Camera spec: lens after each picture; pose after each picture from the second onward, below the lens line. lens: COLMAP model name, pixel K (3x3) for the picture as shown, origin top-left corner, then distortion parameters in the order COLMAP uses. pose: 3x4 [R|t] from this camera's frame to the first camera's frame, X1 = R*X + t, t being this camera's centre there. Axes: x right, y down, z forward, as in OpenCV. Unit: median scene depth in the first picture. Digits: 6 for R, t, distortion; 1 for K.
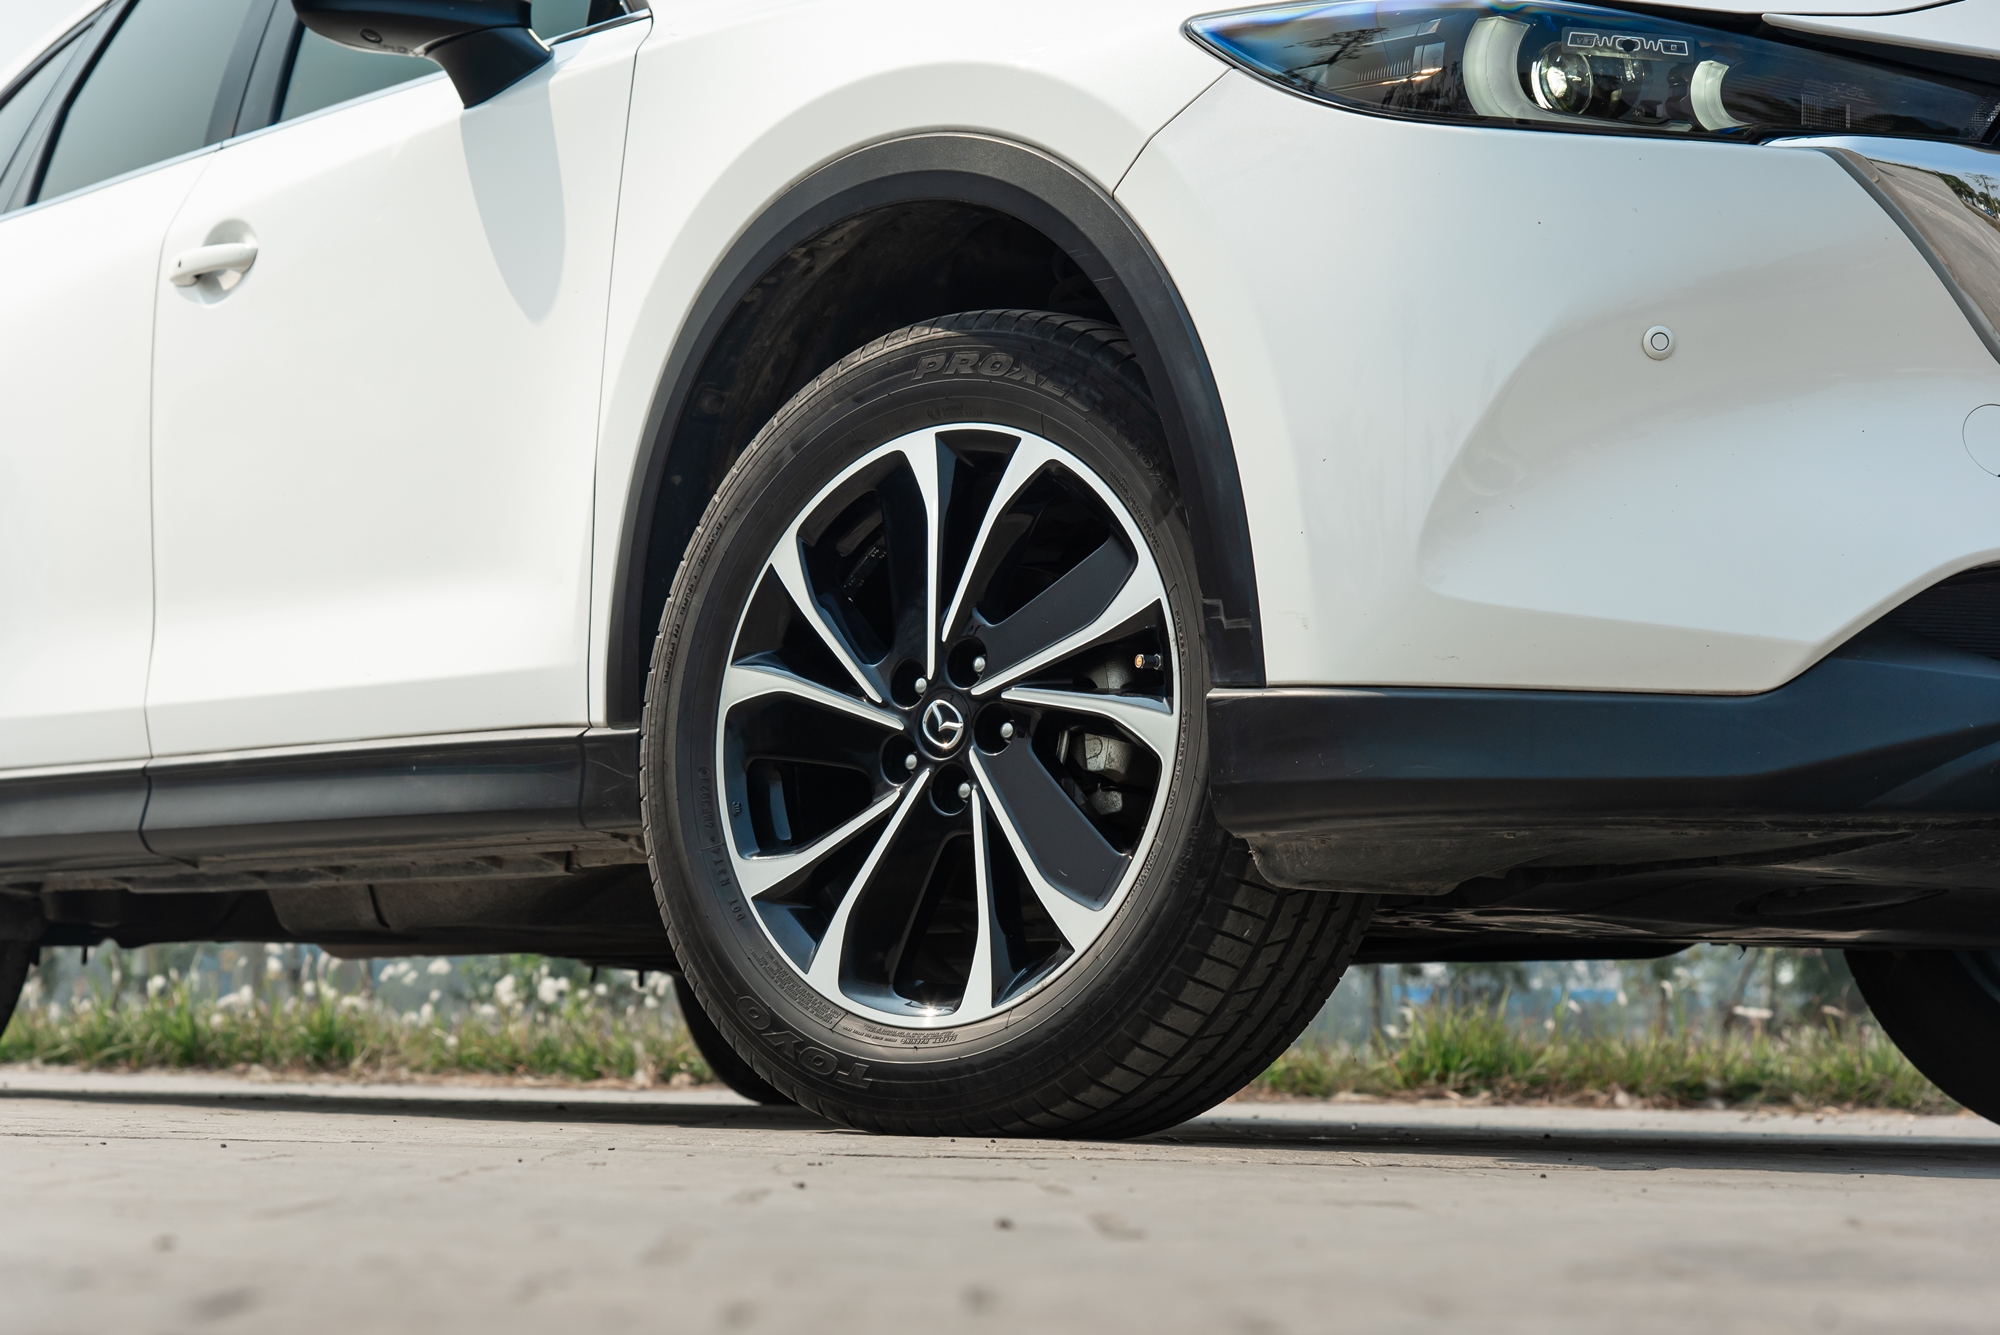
lens RADIAL K [[4060.0, 0, 1000.0], [0, 4060.0, 667.5], [0, 0, 1]] dist [-0.005400, 0.027747]
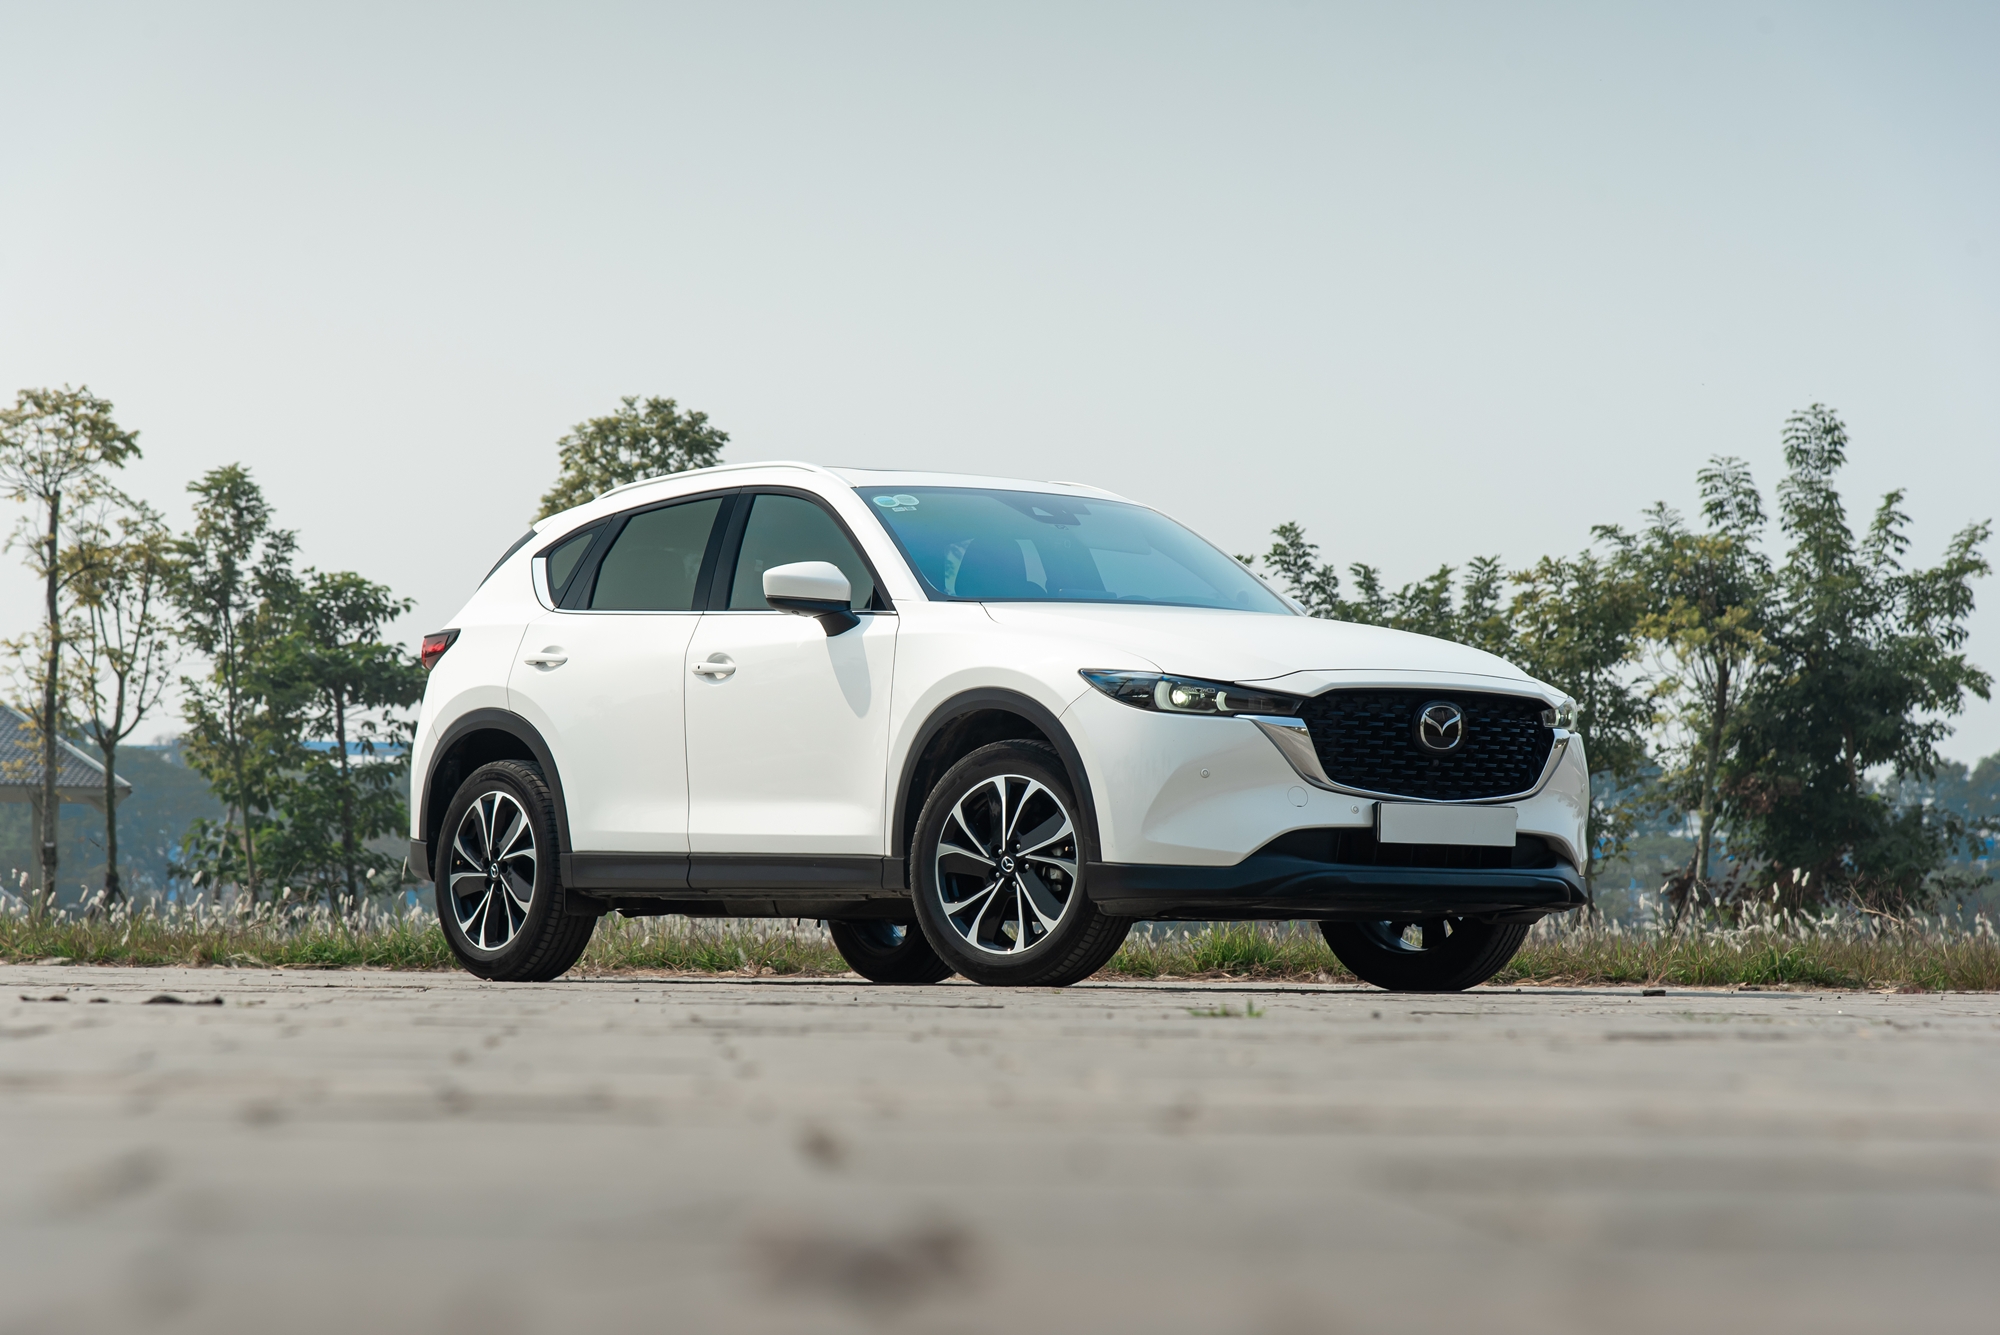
lens RADIAL K [[10590.2, 0, 1000.0], [0, 10590.2, 667.5], [0, 0, 1]] dist [-0.385368, -5.480278]
pose [[0.998873, -0.009949, 0.046410, -0.428988], [0.006543, 0.997313, 0.072969, -0.795264], [-0.047011, -0.072583, 0.996254, -7.790108]]
